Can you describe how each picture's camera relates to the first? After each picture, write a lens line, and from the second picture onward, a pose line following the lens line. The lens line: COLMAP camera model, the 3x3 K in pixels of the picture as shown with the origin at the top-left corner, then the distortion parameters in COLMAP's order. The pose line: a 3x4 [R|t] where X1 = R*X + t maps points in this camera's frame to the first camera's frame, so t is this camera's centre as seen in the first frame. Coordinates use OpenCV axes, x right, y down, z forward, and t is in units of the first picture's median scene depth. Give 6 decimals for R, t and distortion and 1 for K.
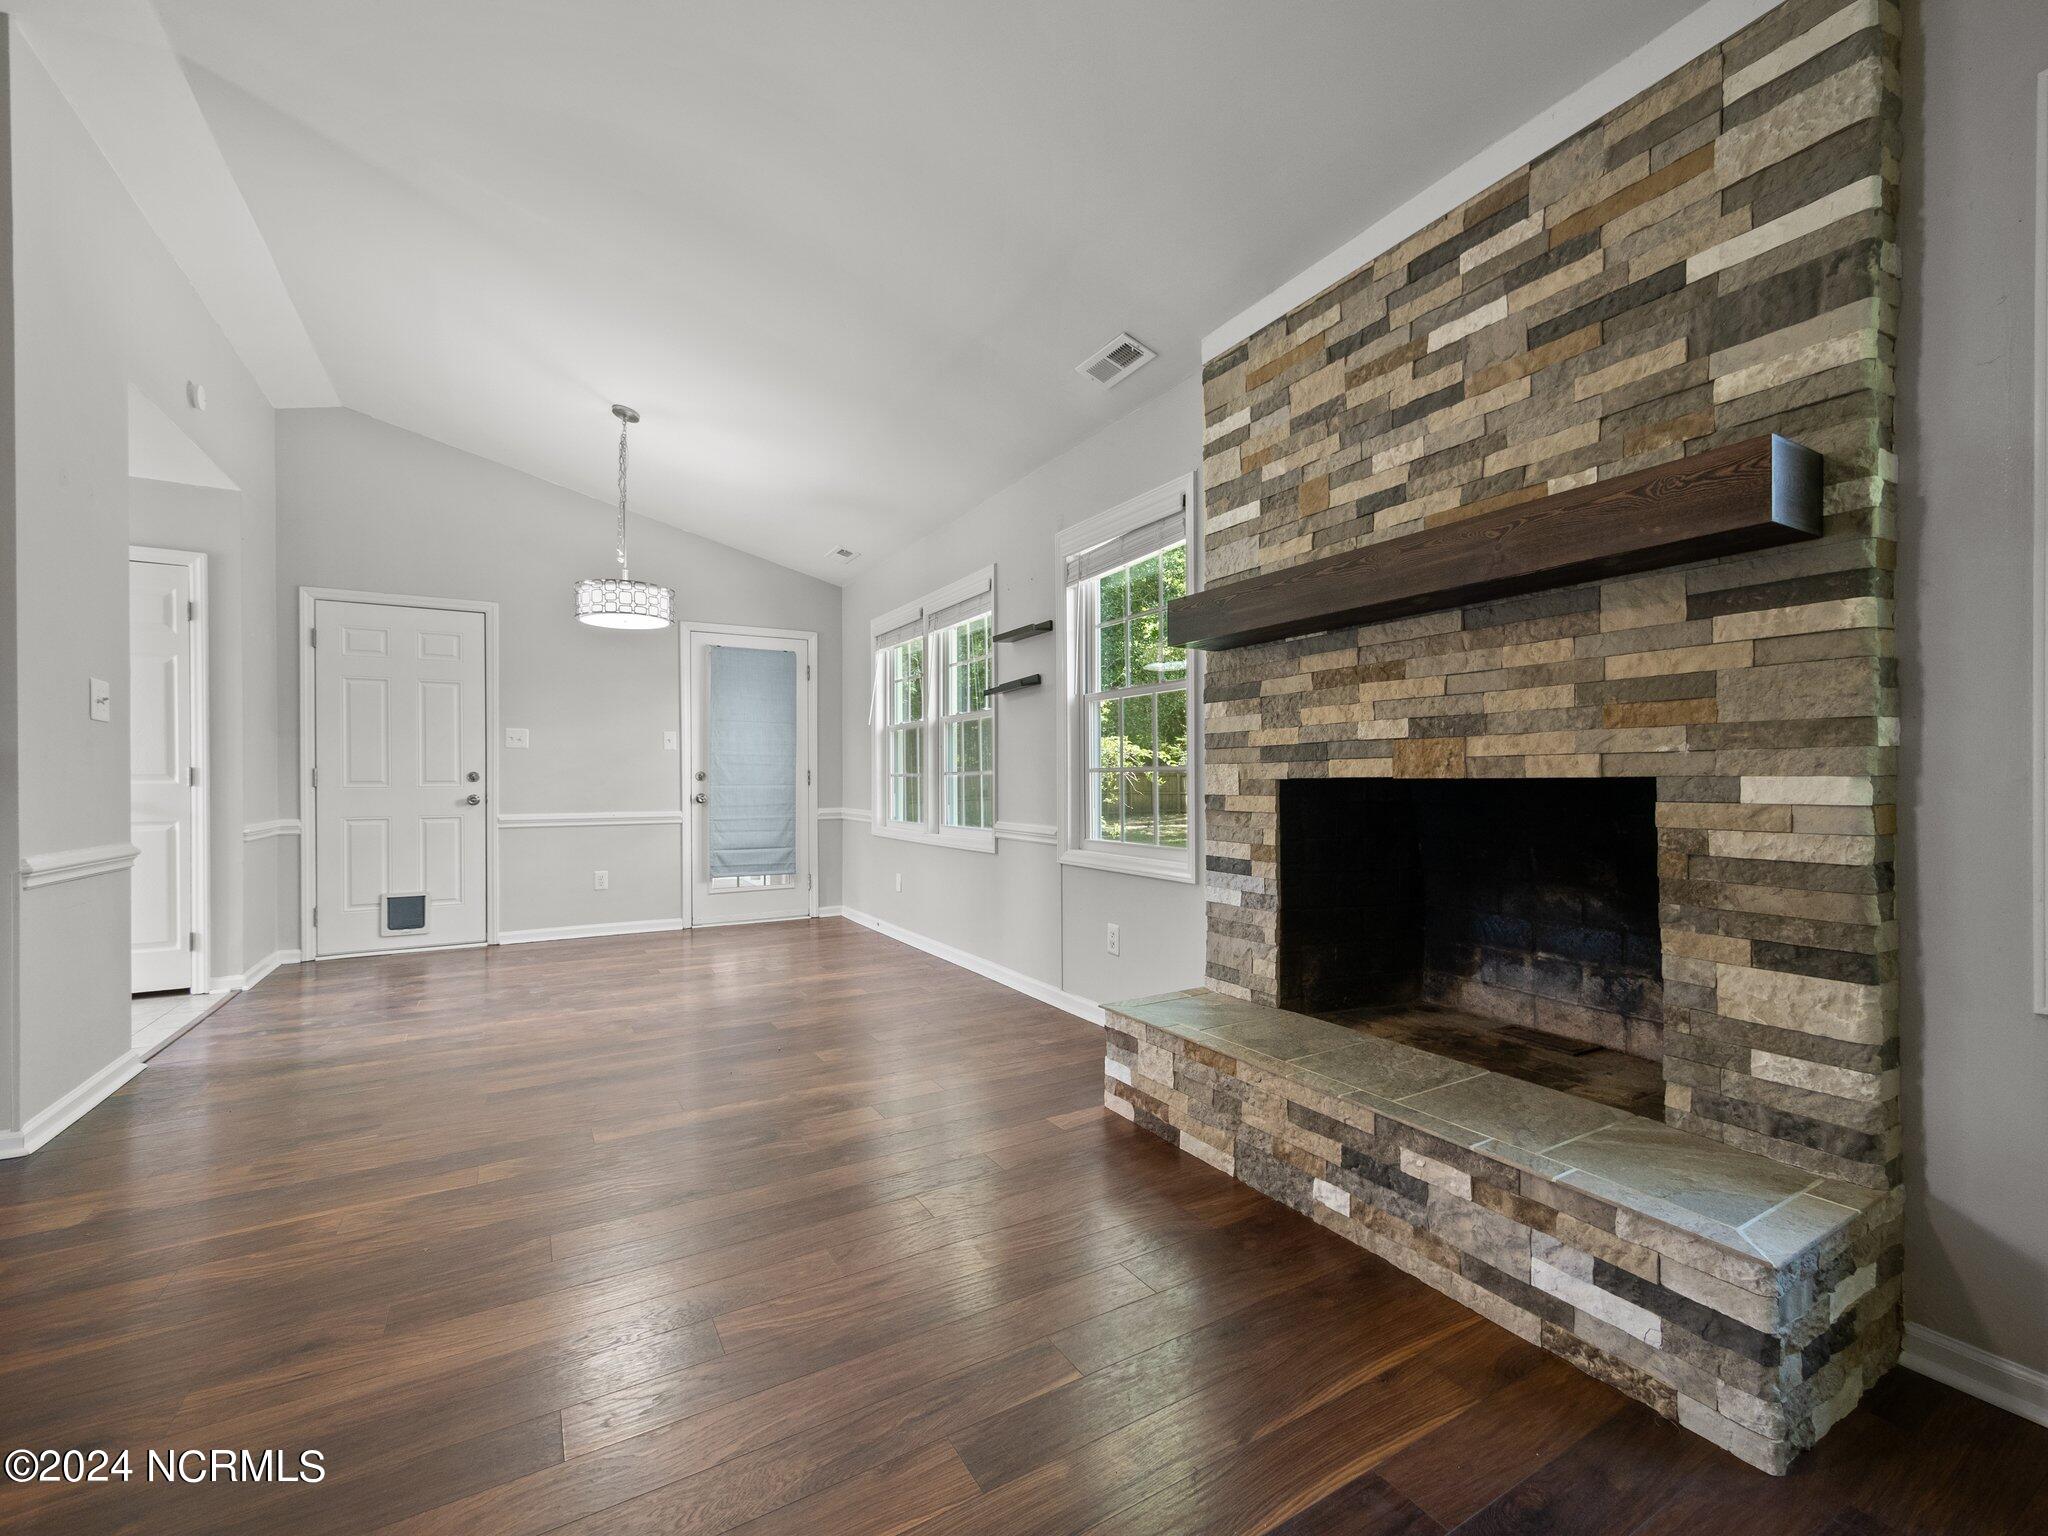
lens RADIAL K [[862.5, 0, 1026.6], [0, 862.5, 781.8], [0, 0, 1]] dist [0.007543, 0.000179]
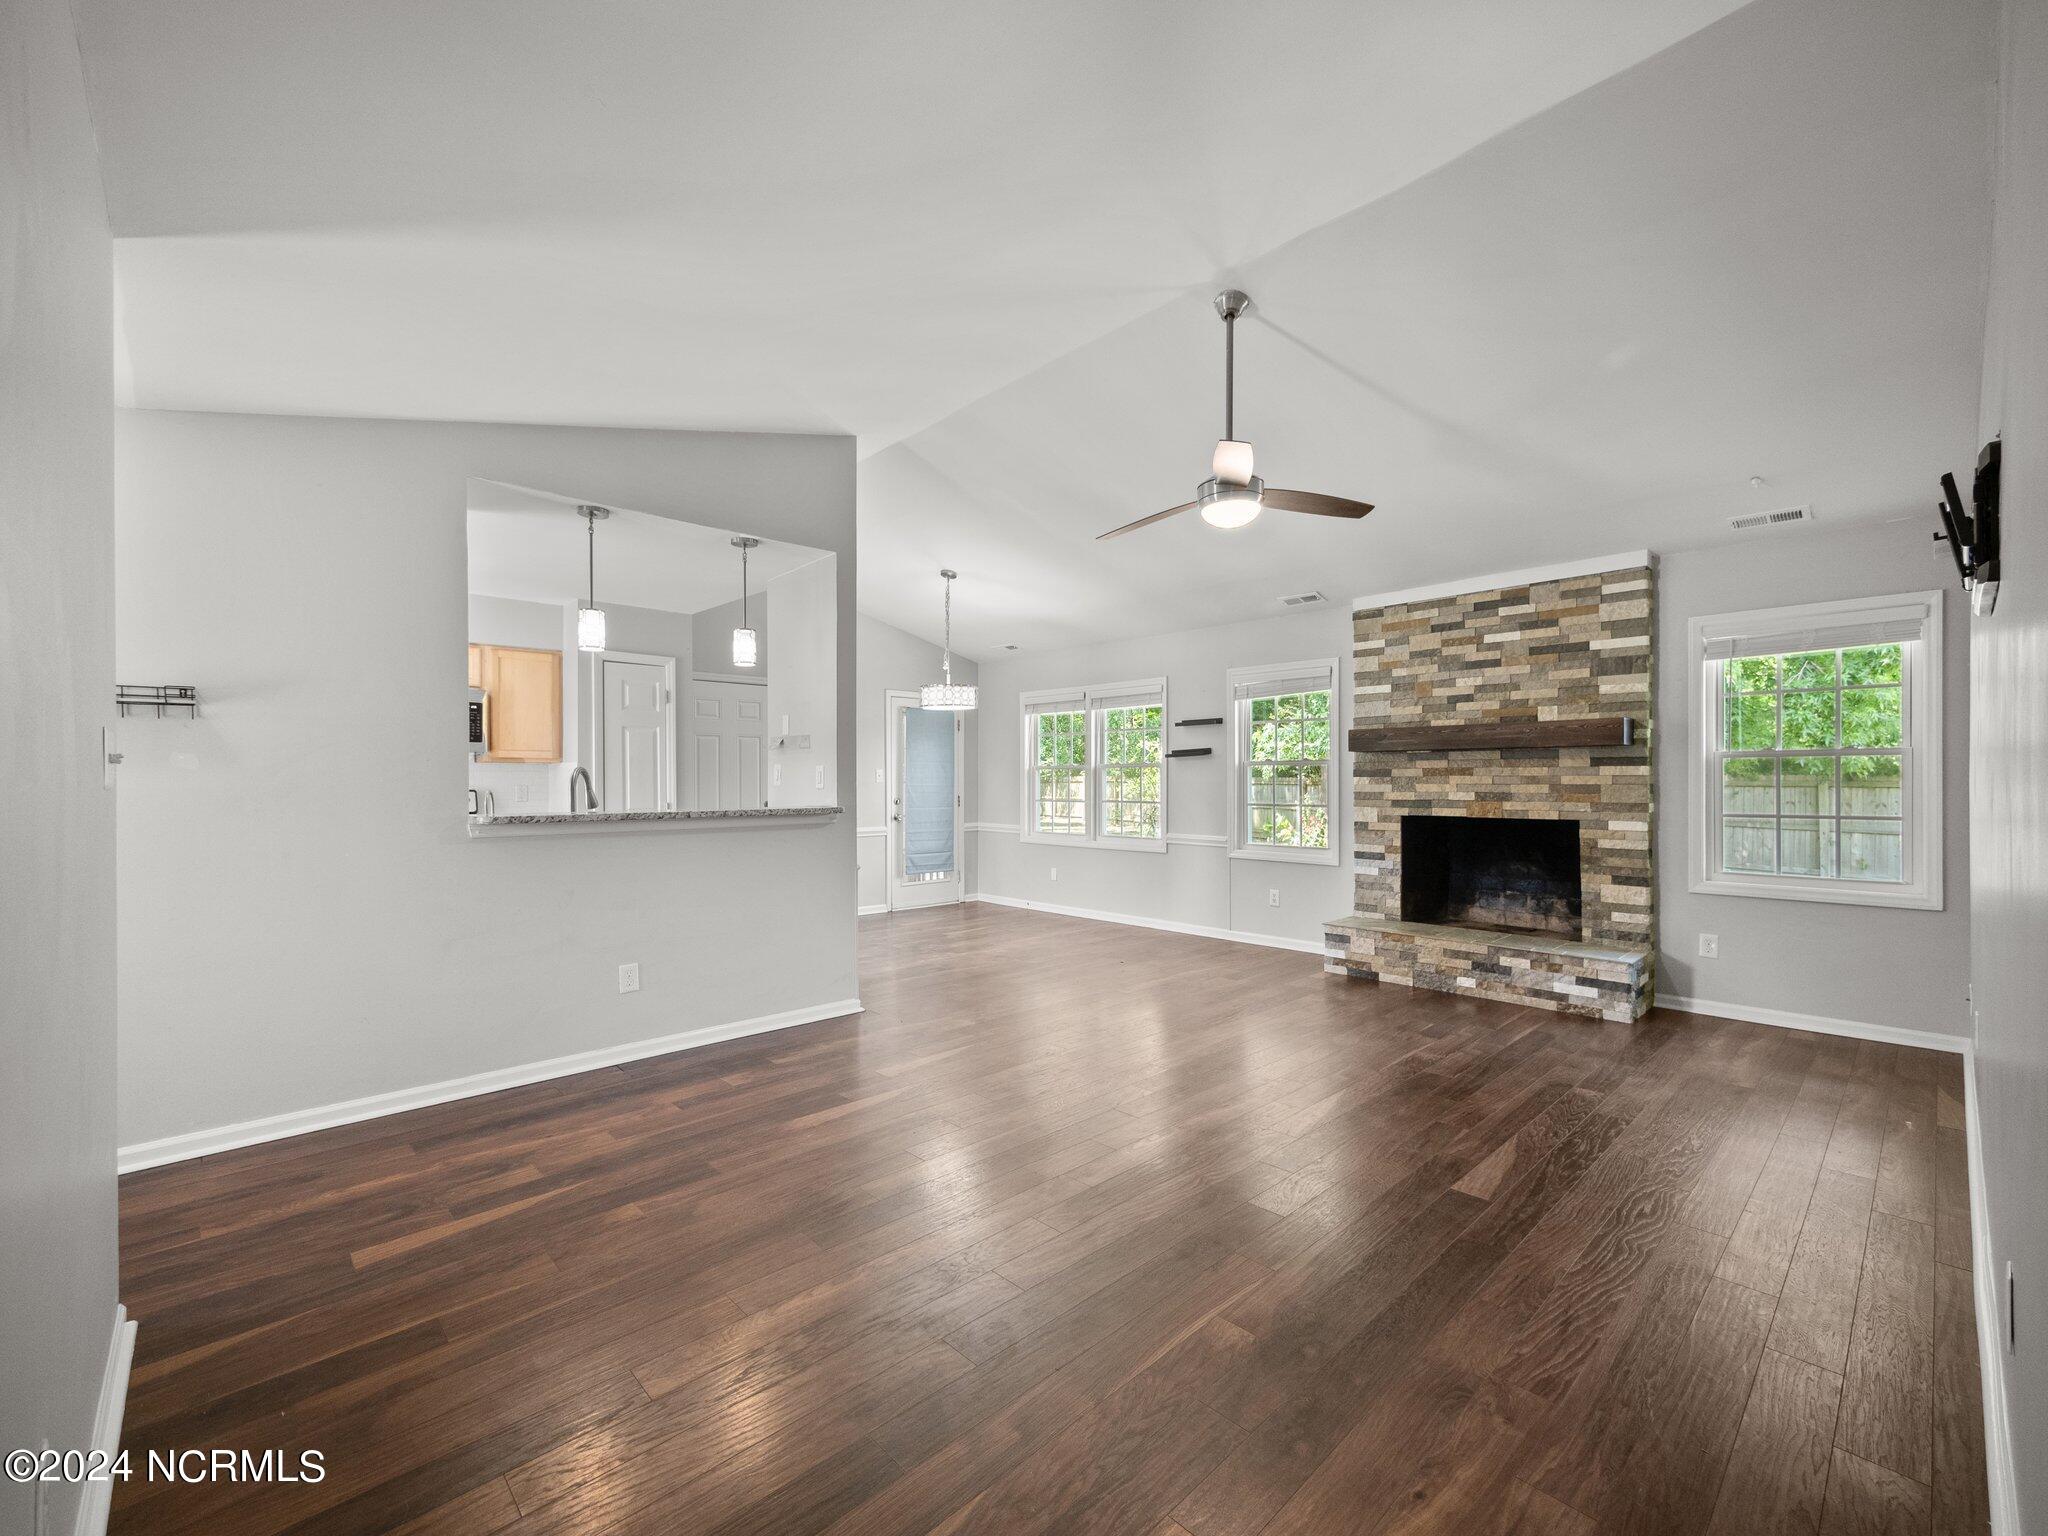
lens RADIAL K [[856.7, 0, 1027.2], [0, 856.7, 782.3], [0, 0, 1]] dist [0.007899, 0.000229]
pose [[0.974690, 0.002089, 0.223550, -1.185161], [-0.001744, 0.999997, -0.001738, -0.086339], [-0.223553, 0.001304, 0.974691, -0.952455]]
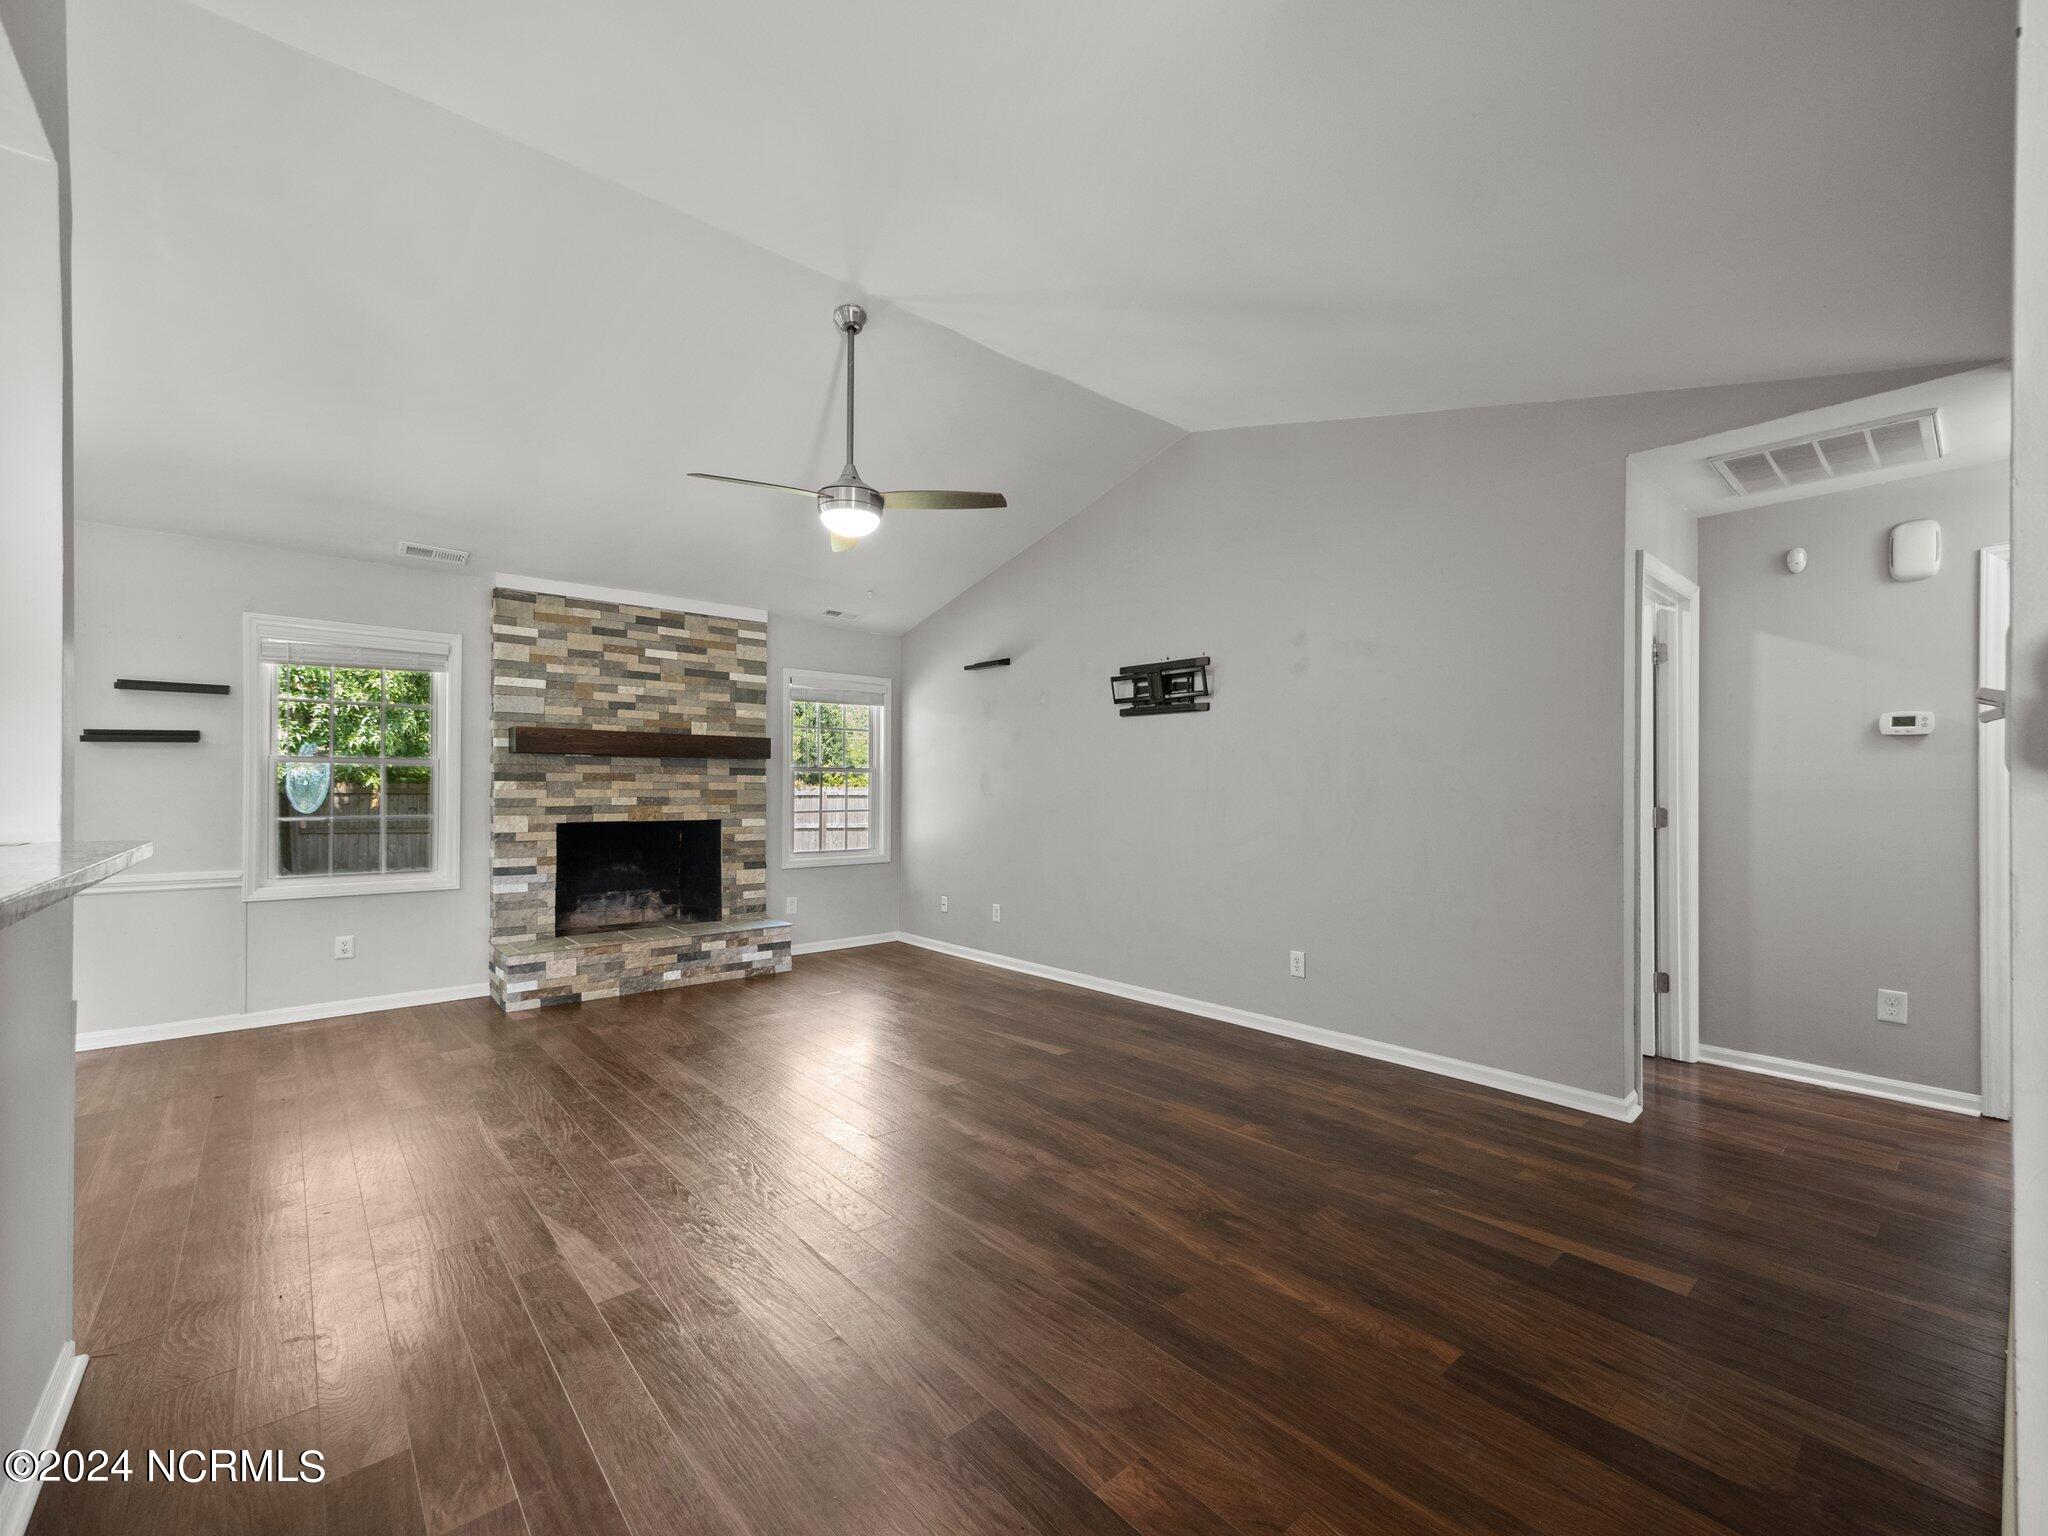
lens RADIAL K [[856.7, 0, 1027.2], [0, 856.7, 782.3], [0, 0, 1]] dist [0.007899, 0.000229]
pose [[-0.179357, 0.011940, 0.983712, -2.004755], [-0.000041, 0.999926, -0.012144, -0.078902], [-0.983784, -0.002218, -0.179343, 0.302503]]
